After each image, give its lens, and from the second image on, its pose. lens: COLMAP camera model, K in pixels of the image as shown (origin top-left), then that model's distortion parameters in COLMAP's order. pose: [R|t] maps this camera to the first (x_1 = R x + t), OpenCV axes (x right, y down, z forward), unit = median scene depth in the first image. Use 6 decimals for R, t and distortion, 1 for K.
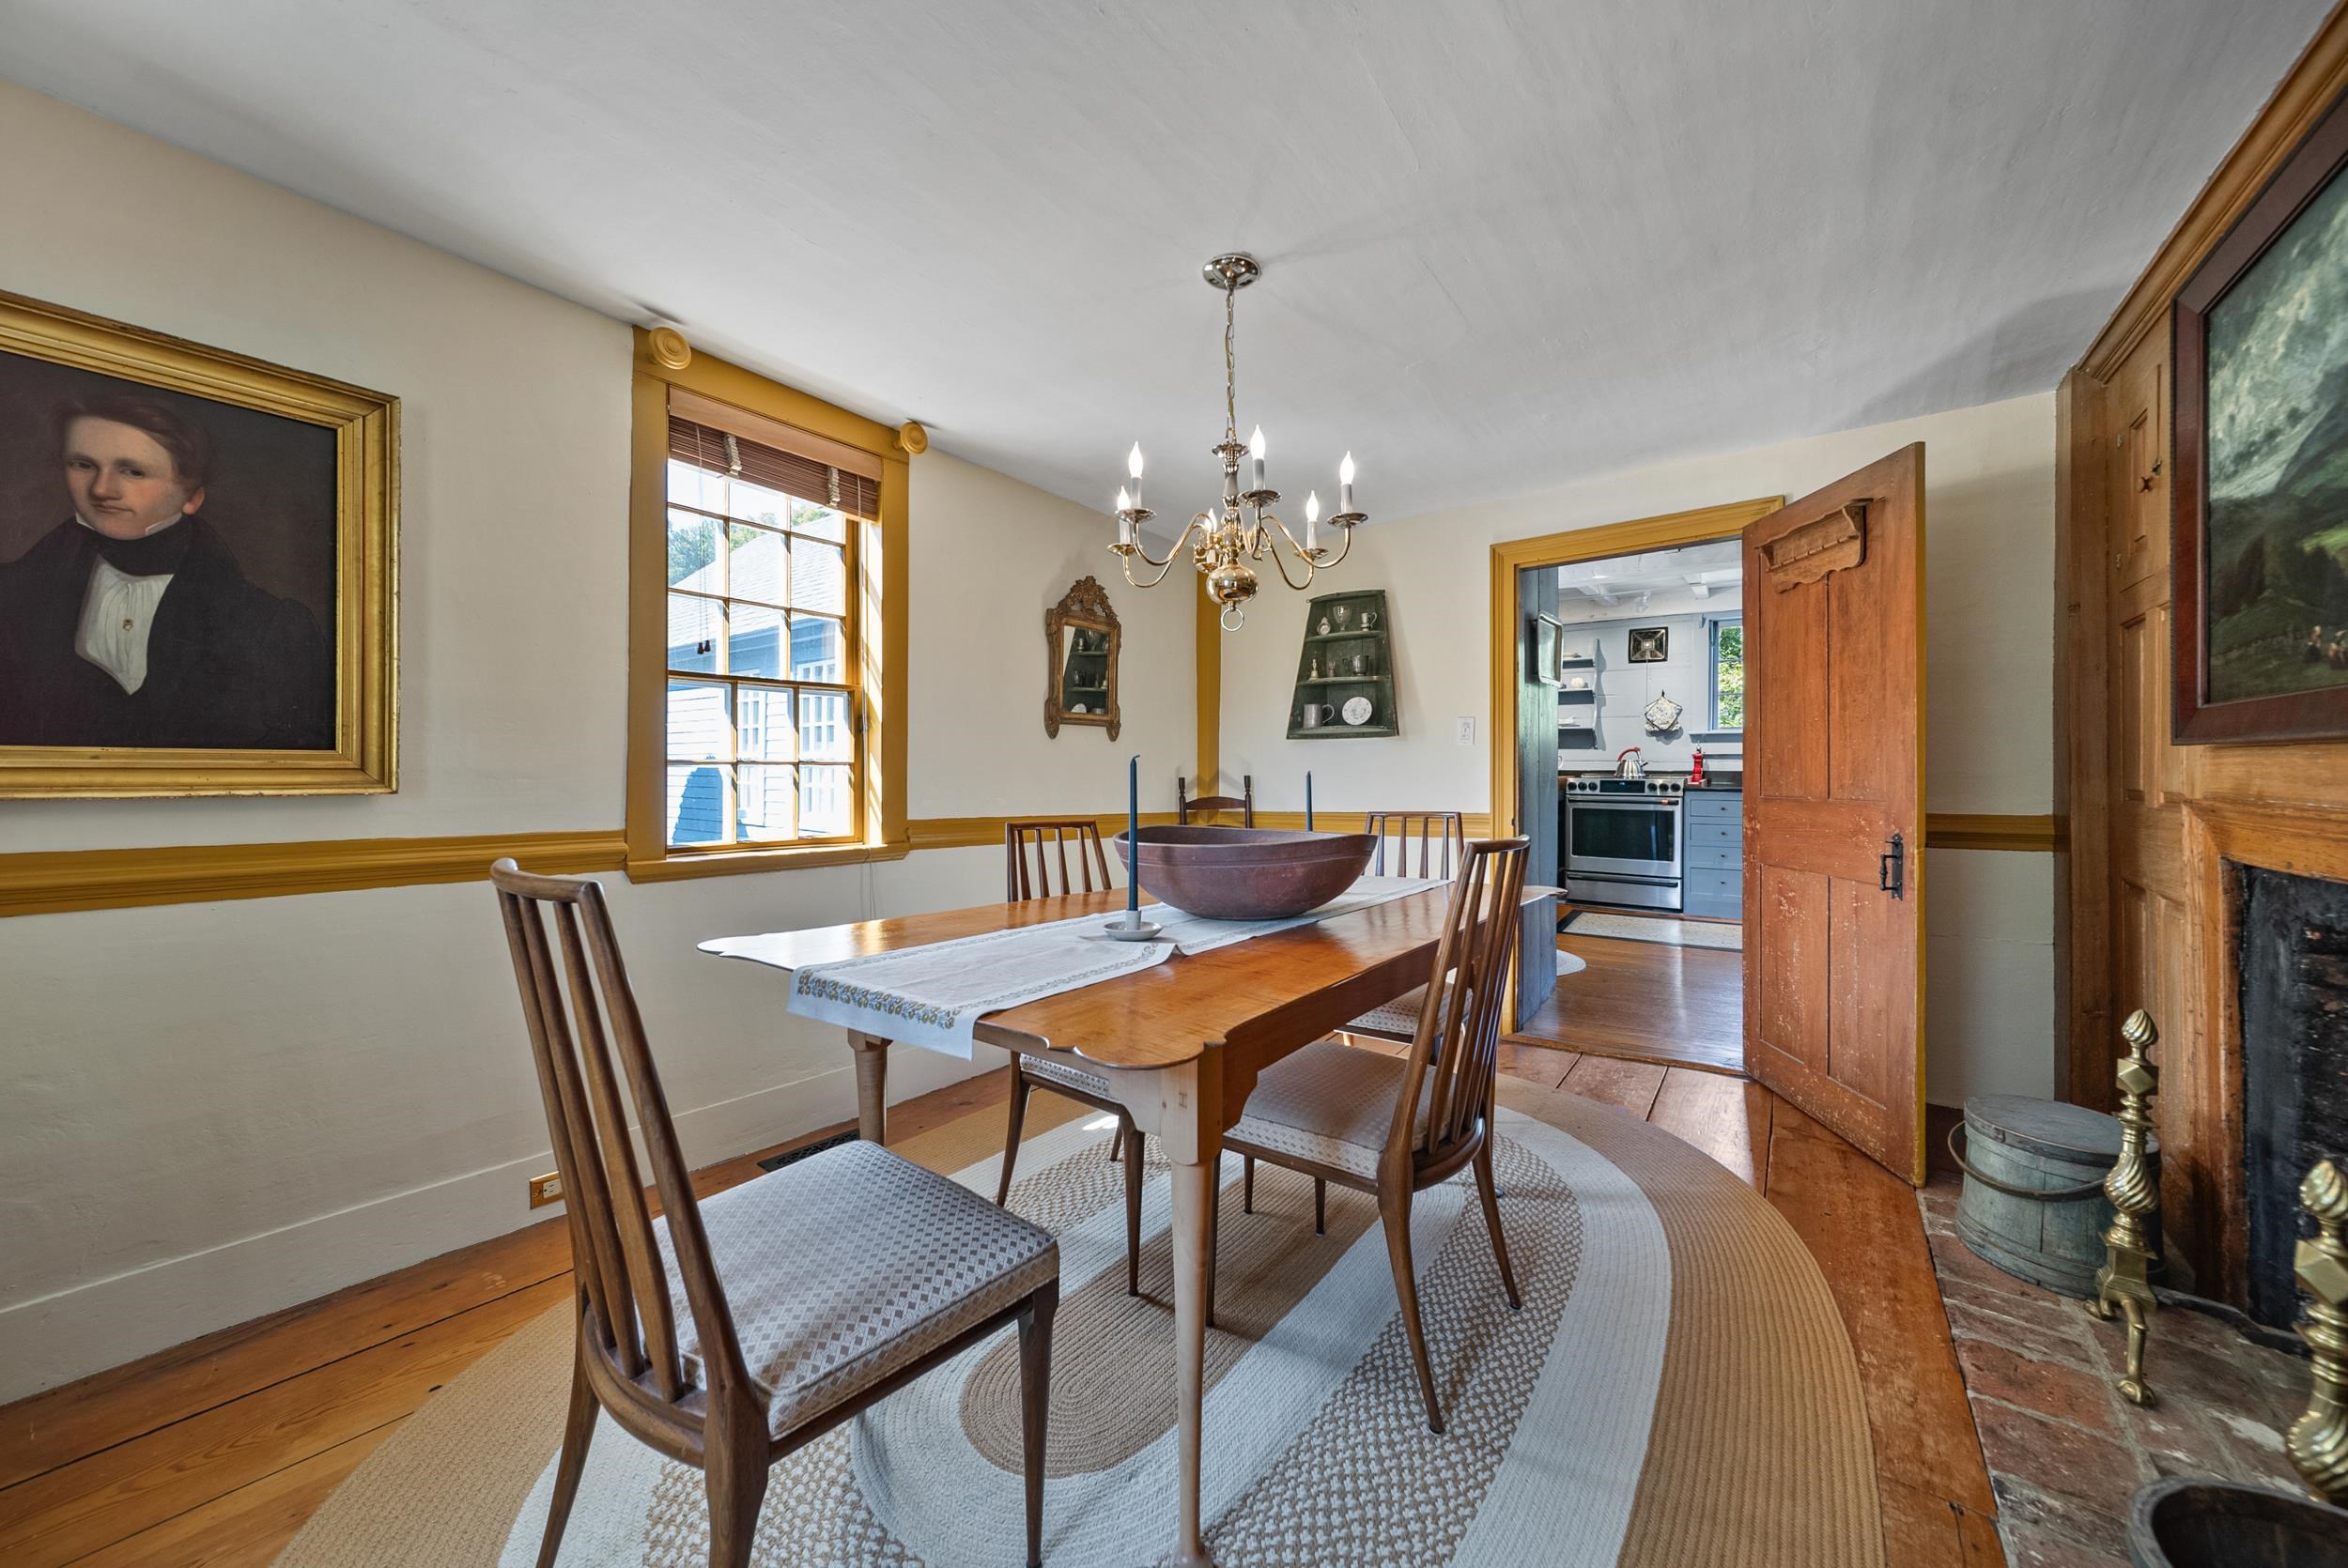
lens RADIAL K [[842.3, 0, 1184.3], [0, 842.3, 766.5], [0, 0, 1]] dist [-0.000913, -0.000564]
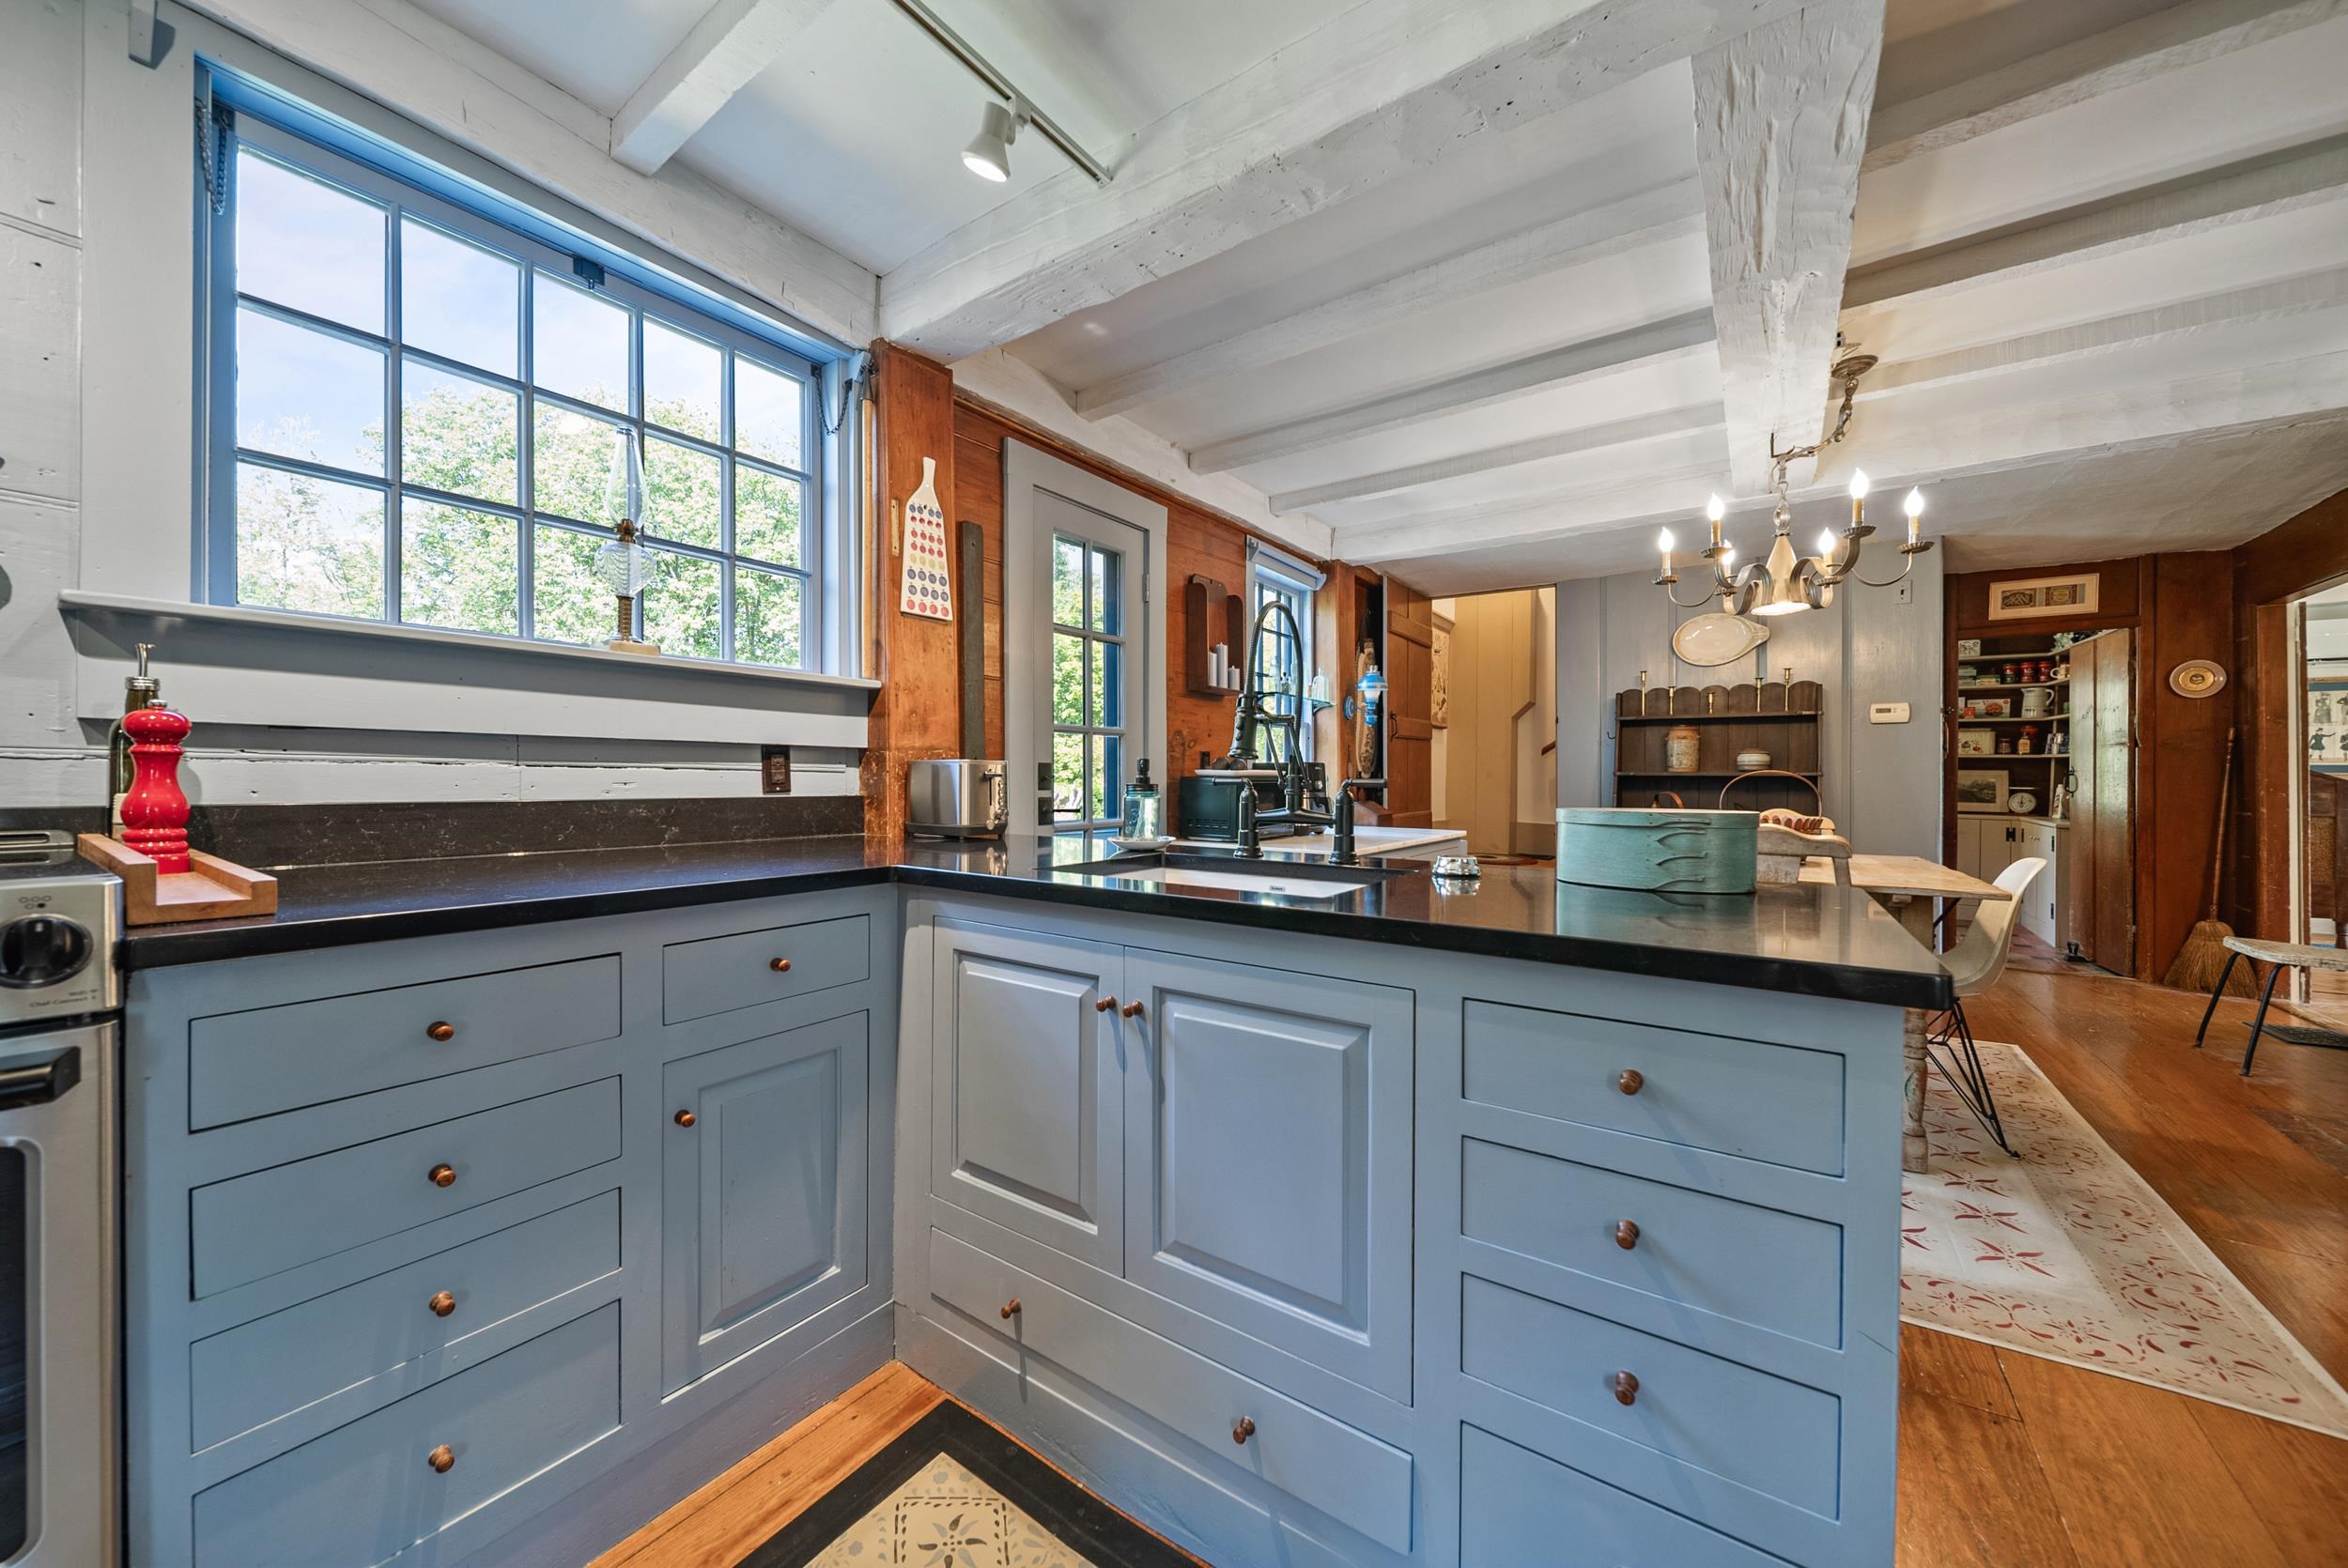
lens RADIAL K [[829.2, 0, 1173.8], [0, 829.2, 785.8], [0, 0, 1]] dist [-0.001253, -0.000996]
pose [[-0.006293, -0.008599, 0.999943, 0.402438], [-0.004874, 0.999951, 0.008568, -0.001736], [-0.999968, -0.004819, -0.006335, 0.728696]]
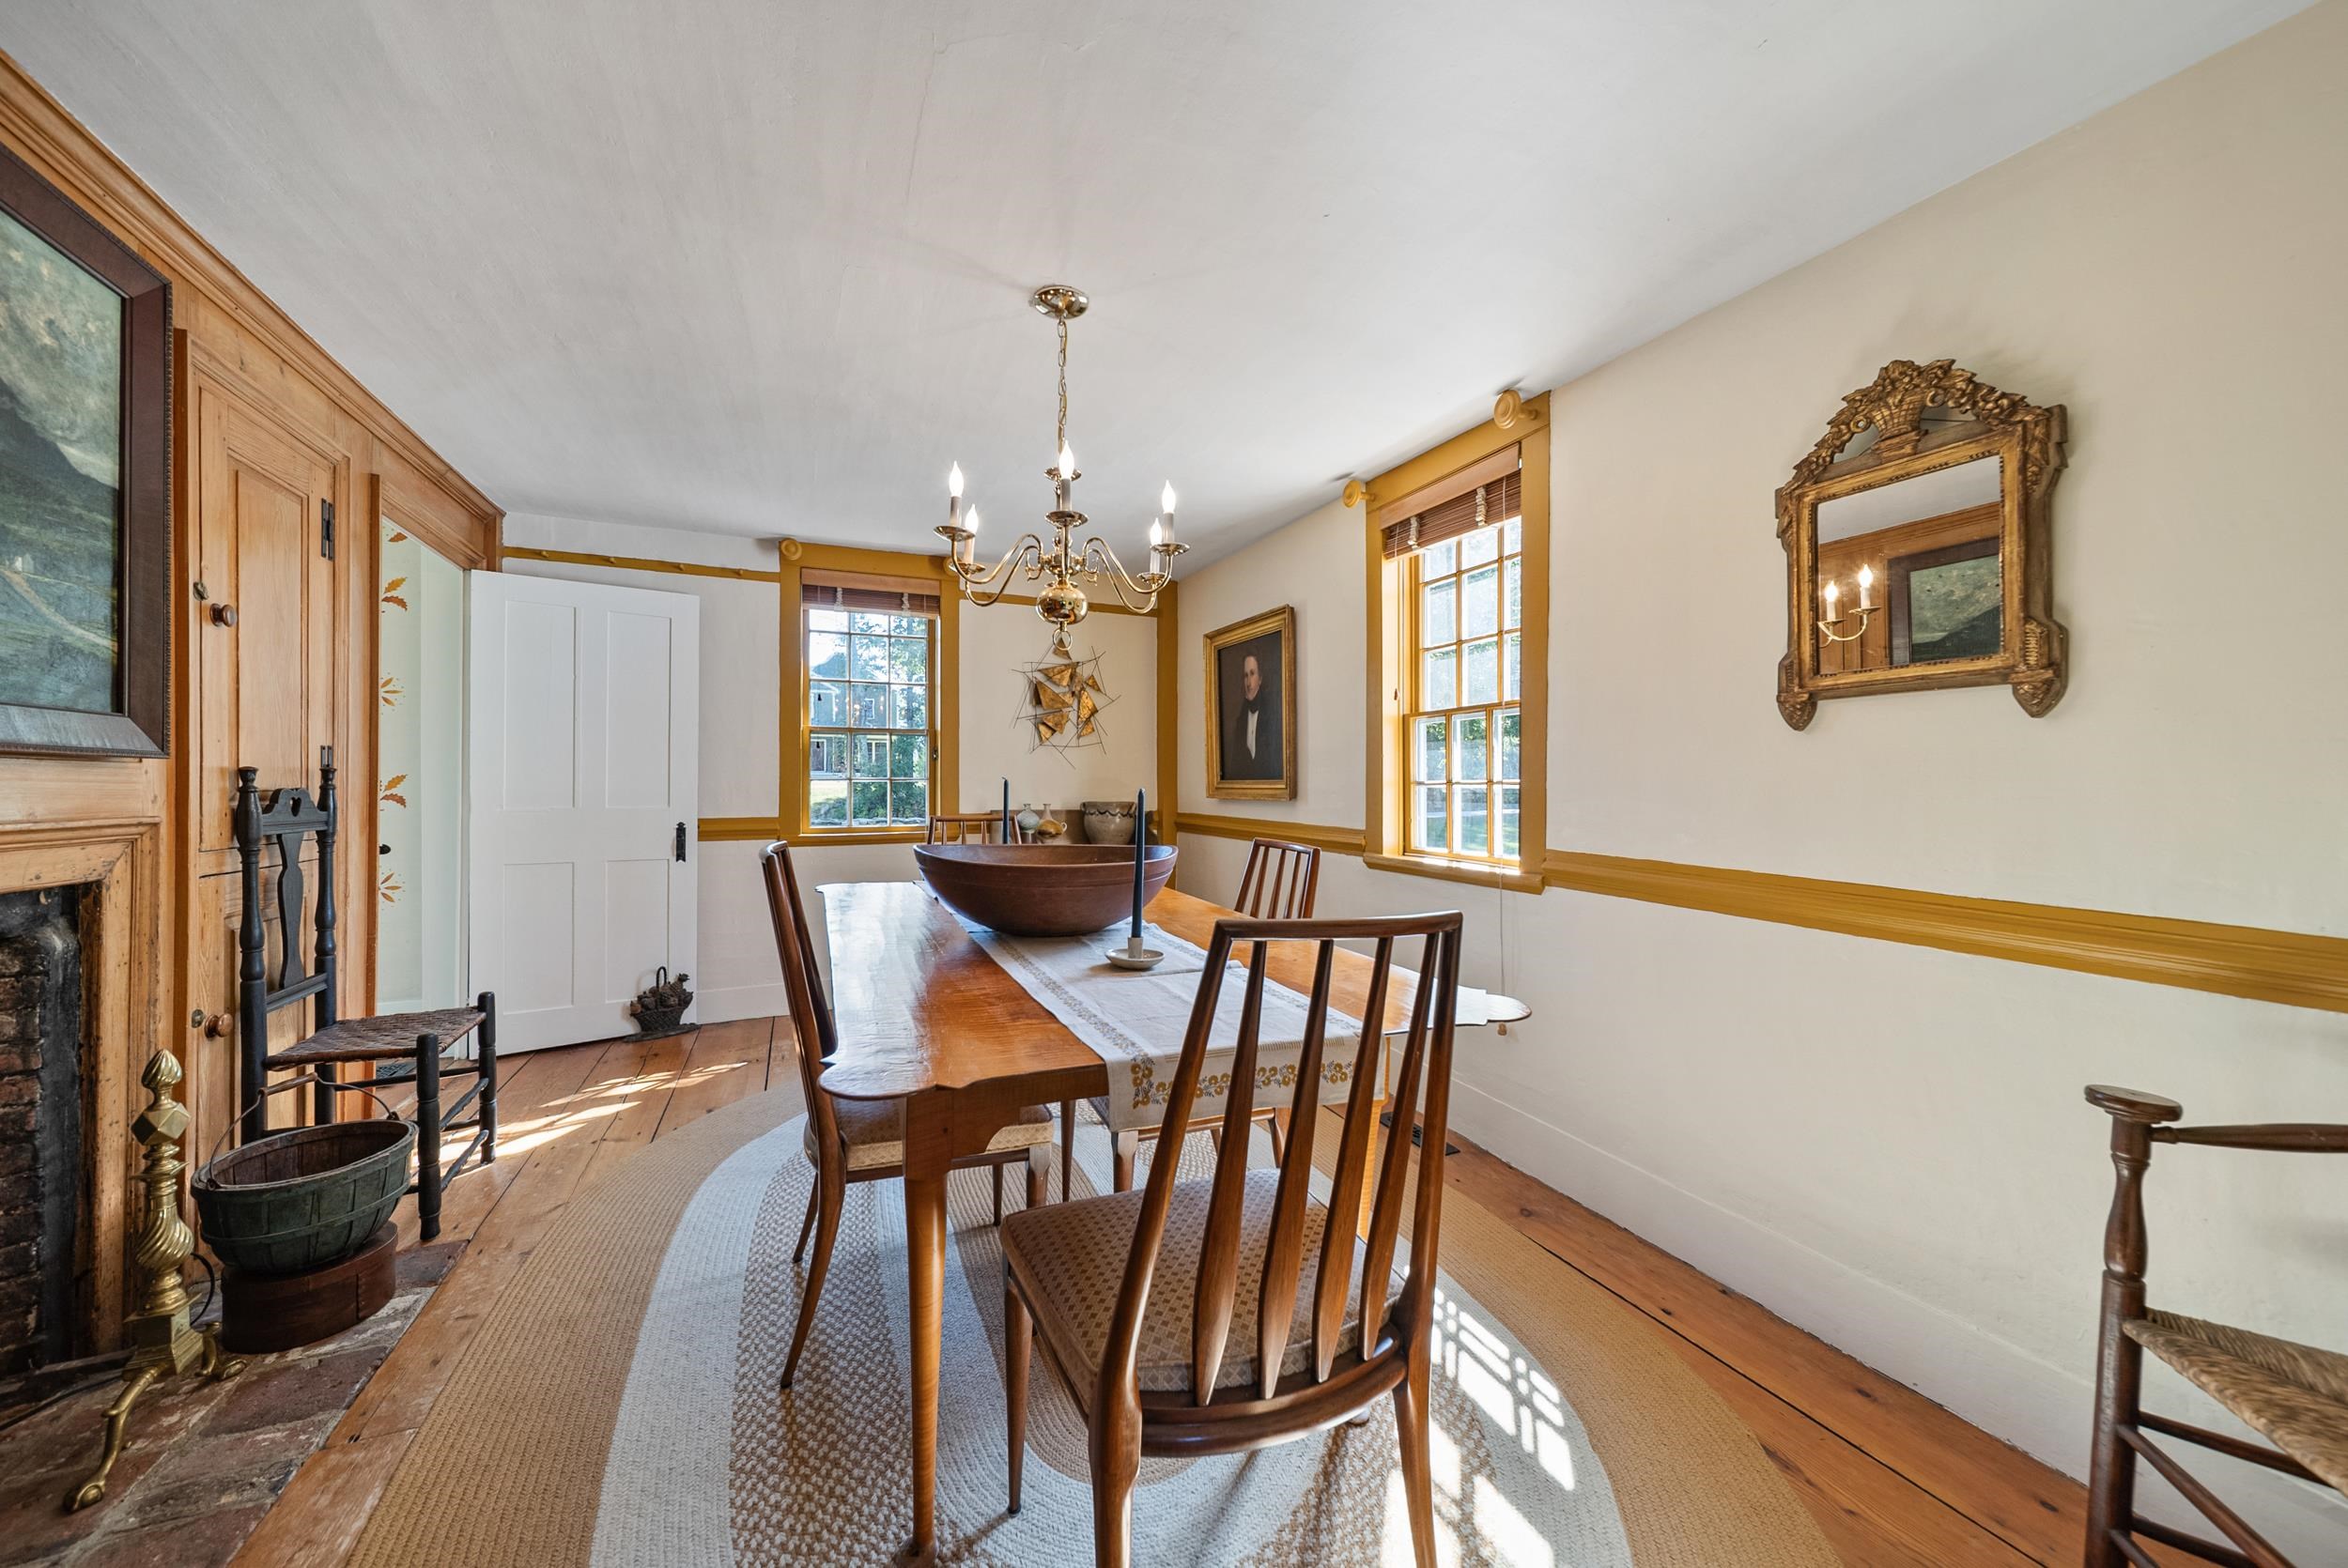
lens RADIAL K [[861.5, 0, 1187.0], [0, 861.5, 793.4], [0, 0, 1]] dist [-0.001416, -0.000492]
pose [[-0.504364, 0.000825, -0.863491, 1.076870], [-0.001711, 0.999997, 0.001954, 0.012699], [0.863490, 0.002463, -0.504361, 2.034887]]
